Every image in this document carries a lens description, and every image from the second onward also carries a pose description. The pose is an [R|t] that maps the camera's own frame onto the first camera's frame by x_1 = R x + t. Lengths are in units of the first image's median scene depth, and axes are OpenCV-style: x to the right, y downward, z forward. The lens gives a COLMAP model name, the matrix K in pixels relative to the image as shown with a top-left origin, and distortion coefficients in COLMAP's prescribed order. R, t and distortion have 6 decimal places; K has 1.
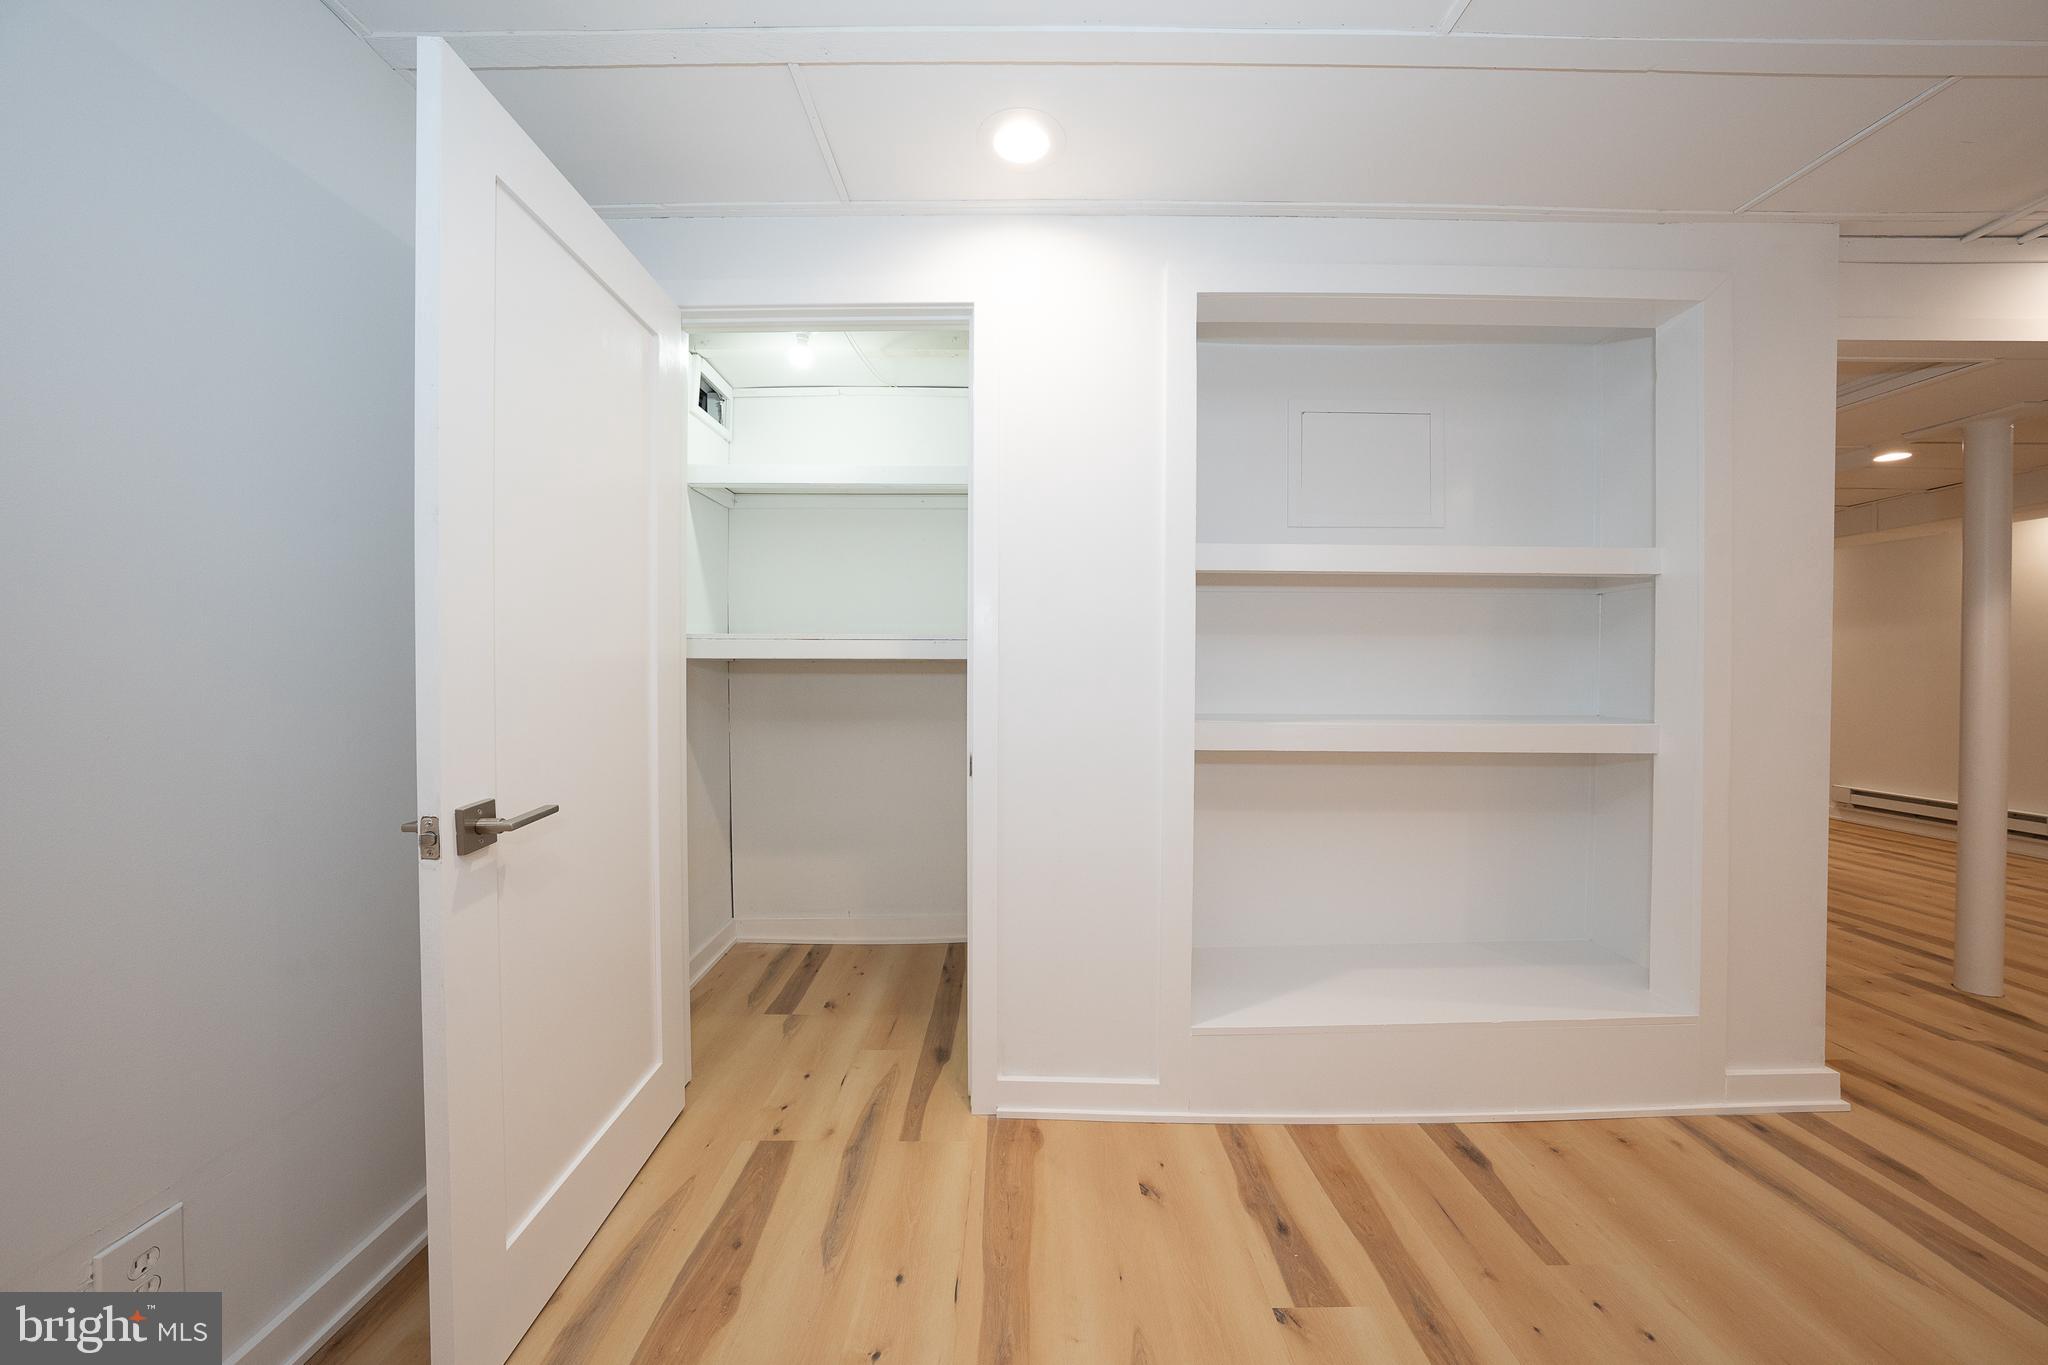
lens RADIAL K [[697.7, 0, 1023.6], [0, 697.7, 682.5], [0, 0, 1]] dist [-0.025057, 0.004676]
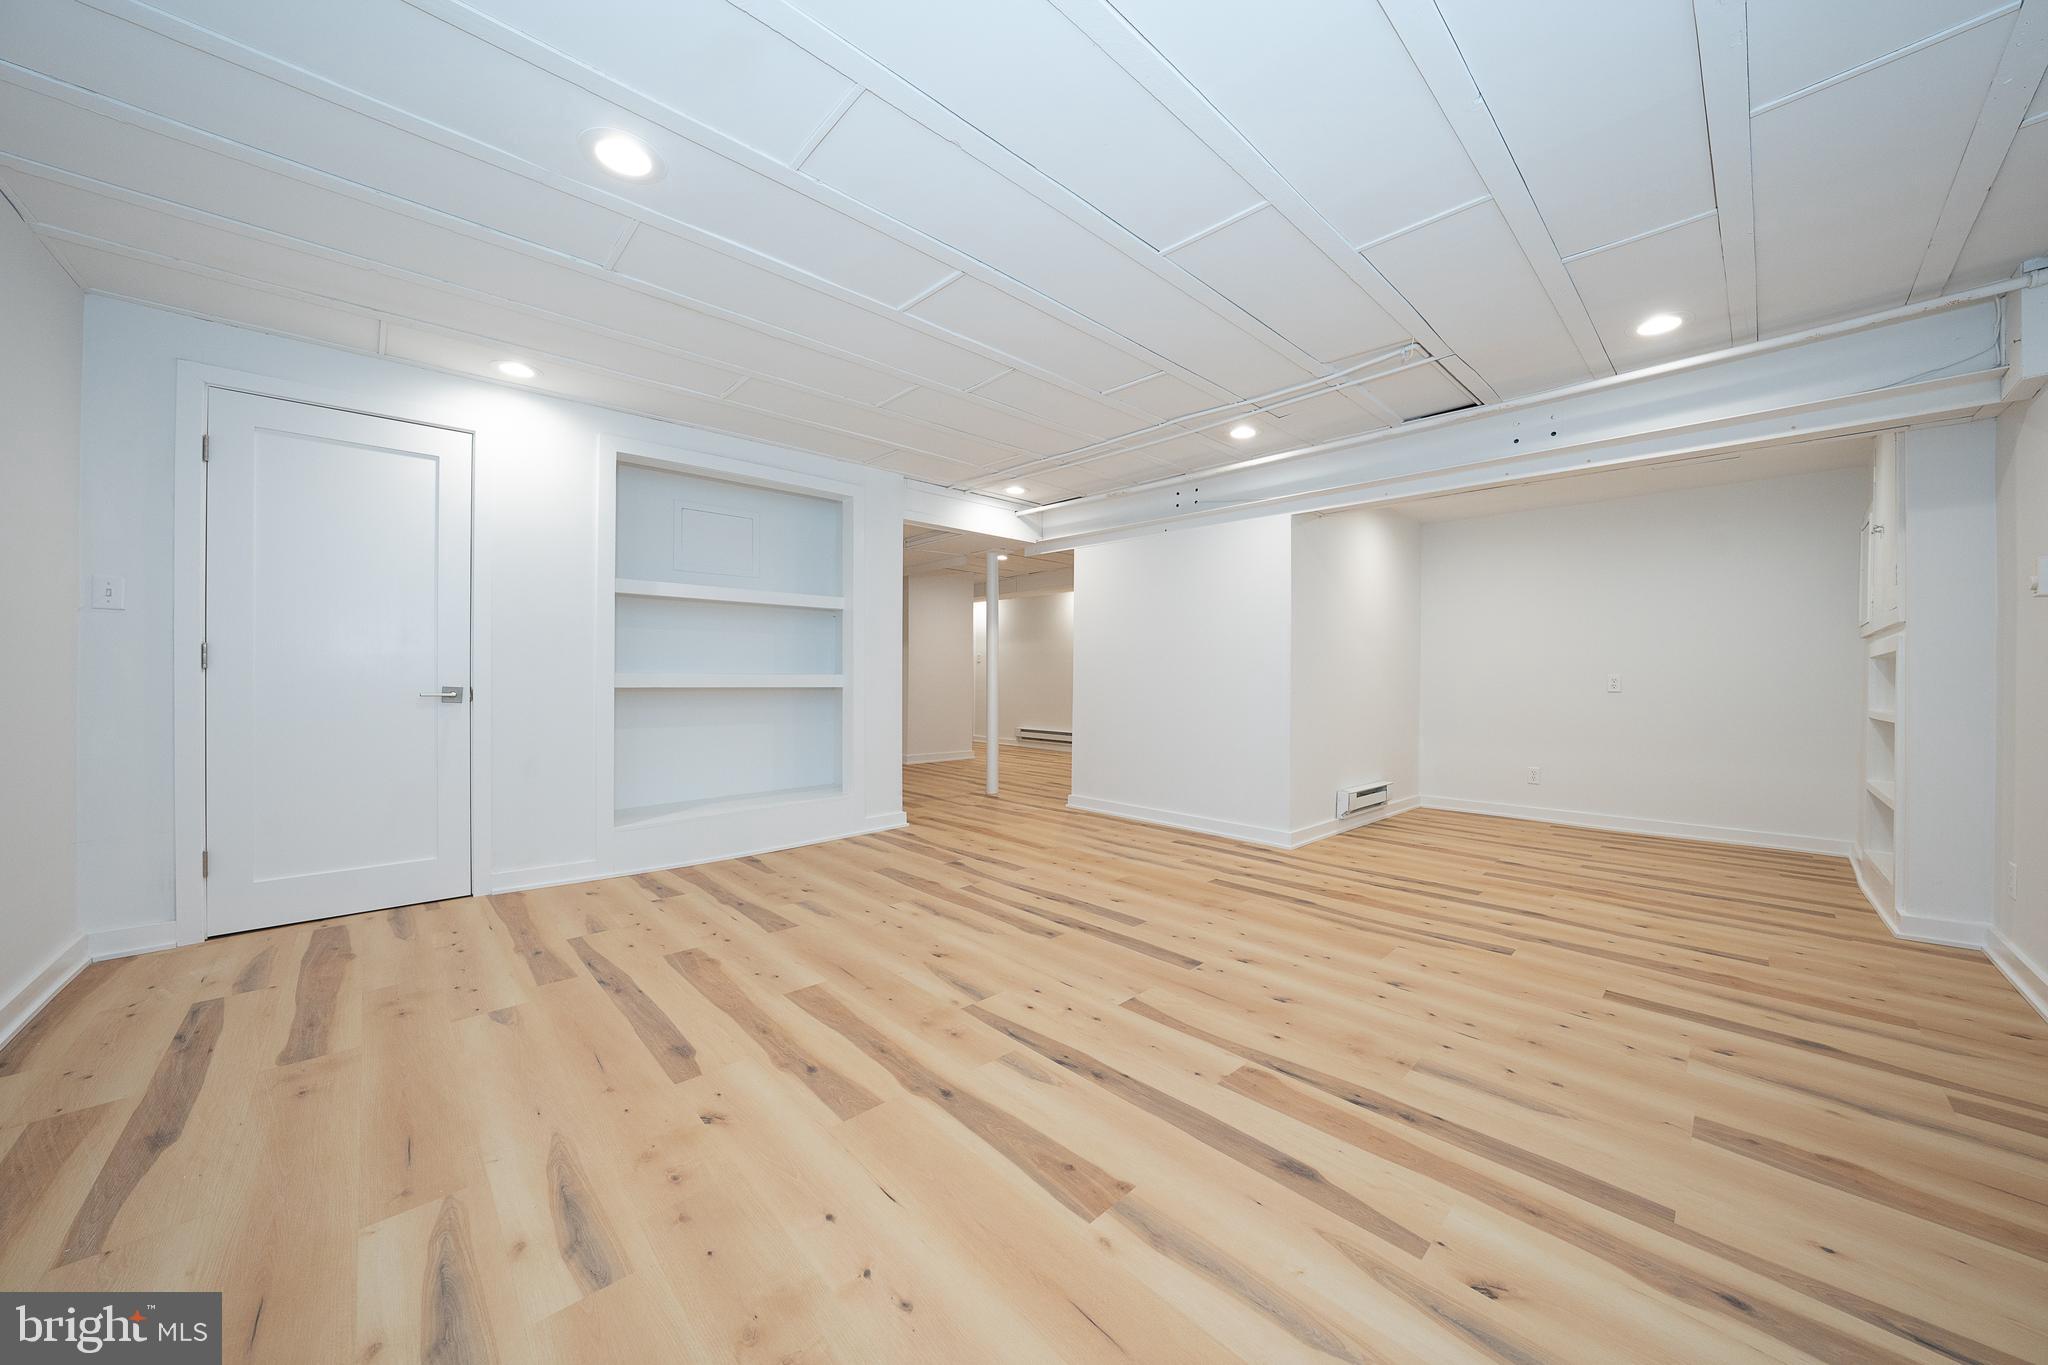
lens RADIAL K [[697.7, 0, 1030.5], [0, 697.7, 682.3], [0, 0, 1]] dist [-0.025057, 0.004676]
pose [[0.718971, -0.004104, 0.695028, -0.262899], [0.005325, 0.999986, 0.000396, 0.094227], [-0.695020, 0.003417, 0.718982, -1.203360]]
